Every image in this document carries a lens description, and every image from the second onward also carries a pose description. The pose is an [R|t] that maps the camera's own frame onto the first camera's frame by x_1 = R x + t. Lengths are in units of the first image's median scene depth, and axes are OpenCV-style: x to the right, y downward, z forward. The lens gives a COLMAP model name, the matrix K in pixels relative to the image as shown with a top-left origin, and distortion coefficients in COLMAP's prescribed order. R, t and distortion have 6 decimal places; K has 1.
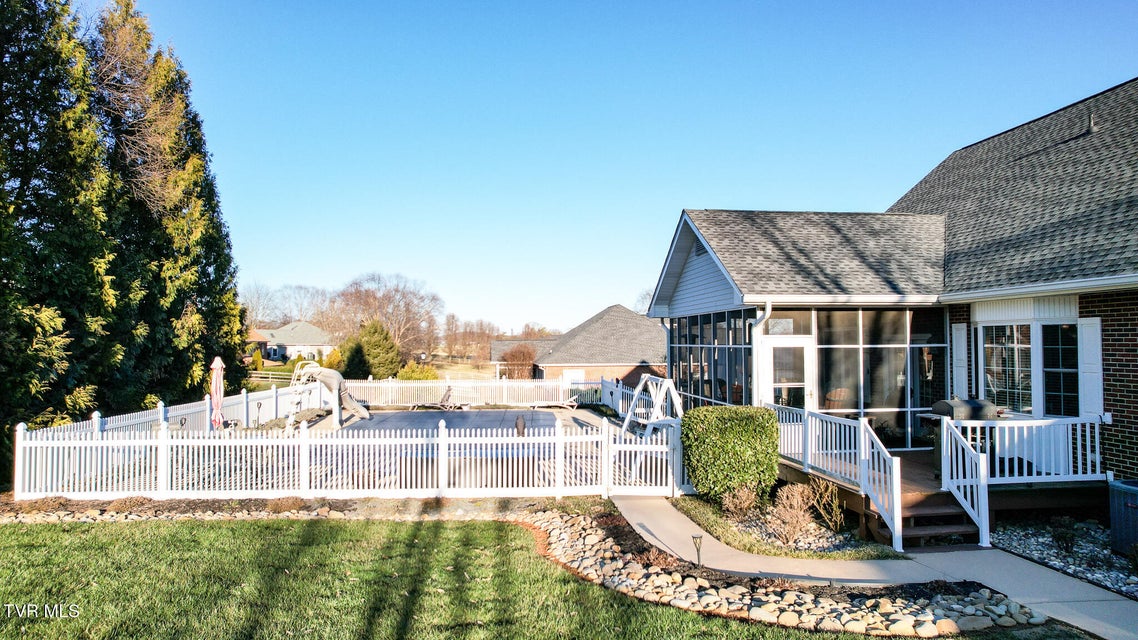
lens RADIAL K [[725.8, 0, 563.9], [0, 725.8, 316.6], [0, 0, 1]] dist [-0.058170, 0.046013]
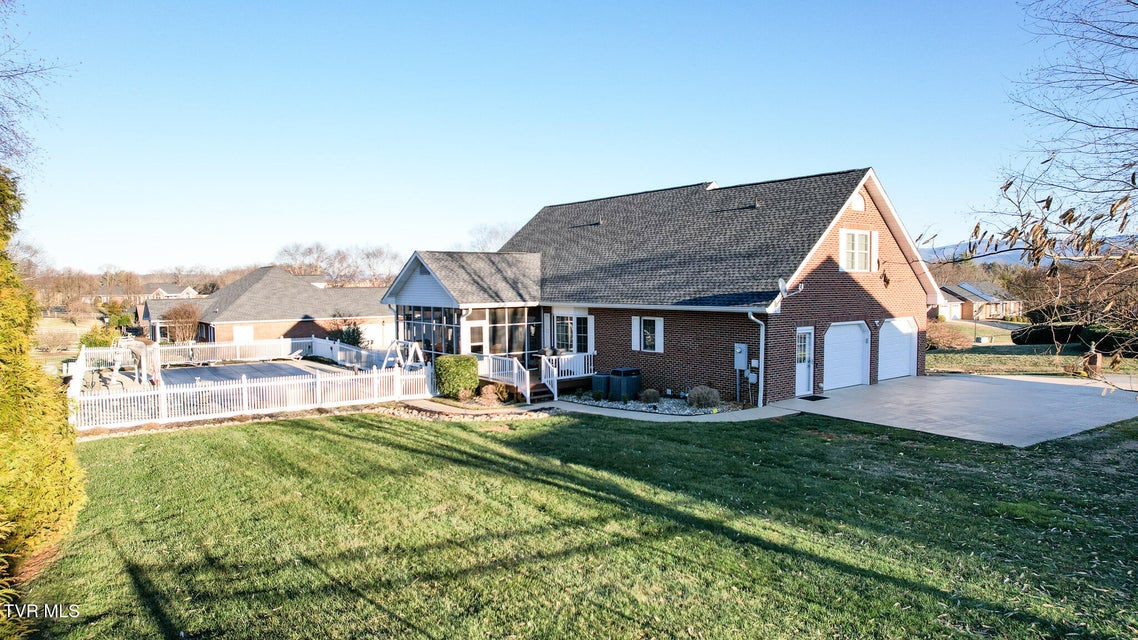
lens RADIAL K [[725.8, 0, 564.0], [0, 725.8, 316.0], [0, 0, 1]] dist [-0.058170, 0.046013]
pose [[0.858523, -0.026771, 0.512076, -0.375628], [-0.014109, 0.997025, 0.075780, -0.102166], [-0.512581, -0.072284, 0.855591, -0.645437]]
